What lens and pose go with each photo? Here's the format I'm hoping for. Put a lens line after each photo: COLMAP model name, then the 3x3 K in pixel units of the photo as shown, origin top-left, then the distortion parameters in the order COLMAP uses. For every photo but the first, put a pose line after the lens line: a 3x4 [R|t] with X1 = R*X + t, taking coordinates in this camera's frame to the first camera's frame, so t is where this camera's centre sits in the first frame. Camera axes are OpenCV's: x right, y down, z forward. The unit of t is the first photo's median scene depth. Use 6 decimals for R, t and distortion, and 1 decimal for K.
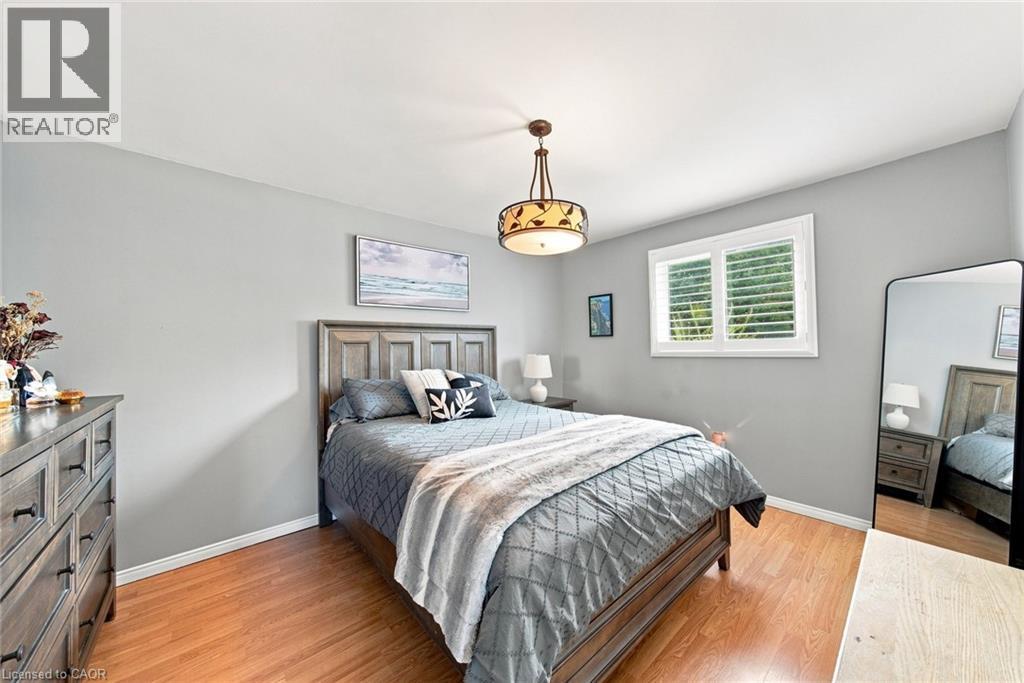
lens RADIAL K [[357.3, 0, 518.7], [0, 357.3, 341.6], [0, 0, 1]] dist [0.003850, 0.001953]
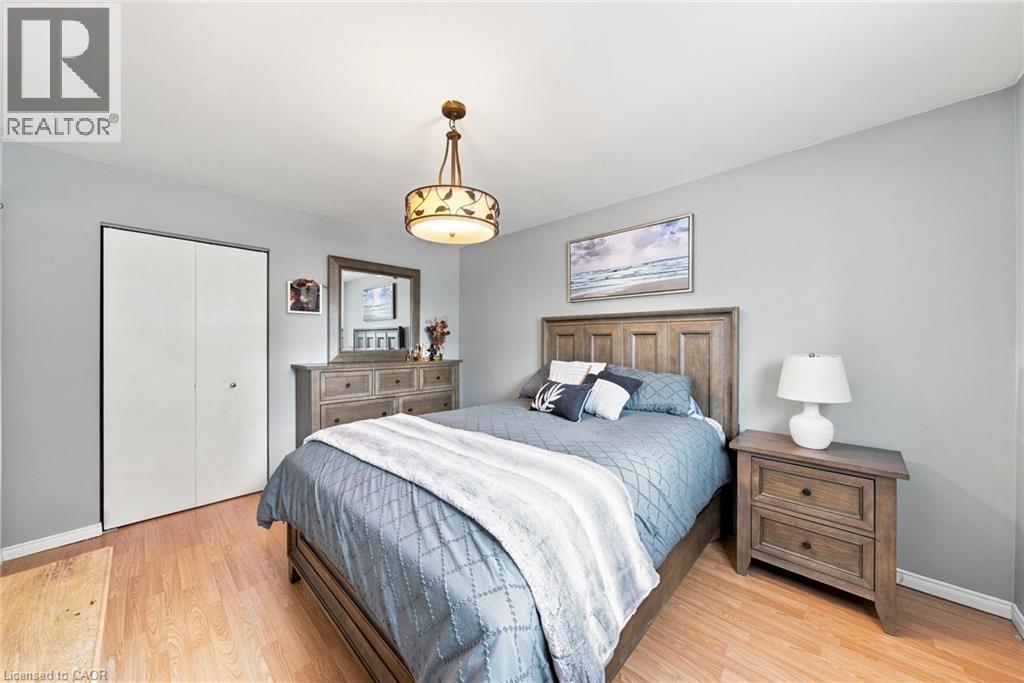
lens RADIAL K [[357.3, 0, 518.2], [0, 357.3, 340.1], [0, 0, 1]] dist [0.003850, 0.001953]
pose [[0.107322, 0.016033, -0.994095, 0.648939], [0.014895, 0.999732, 0.017732, -0.001799], [0.994113, -0.016710, 0.107054, 0.662645]]
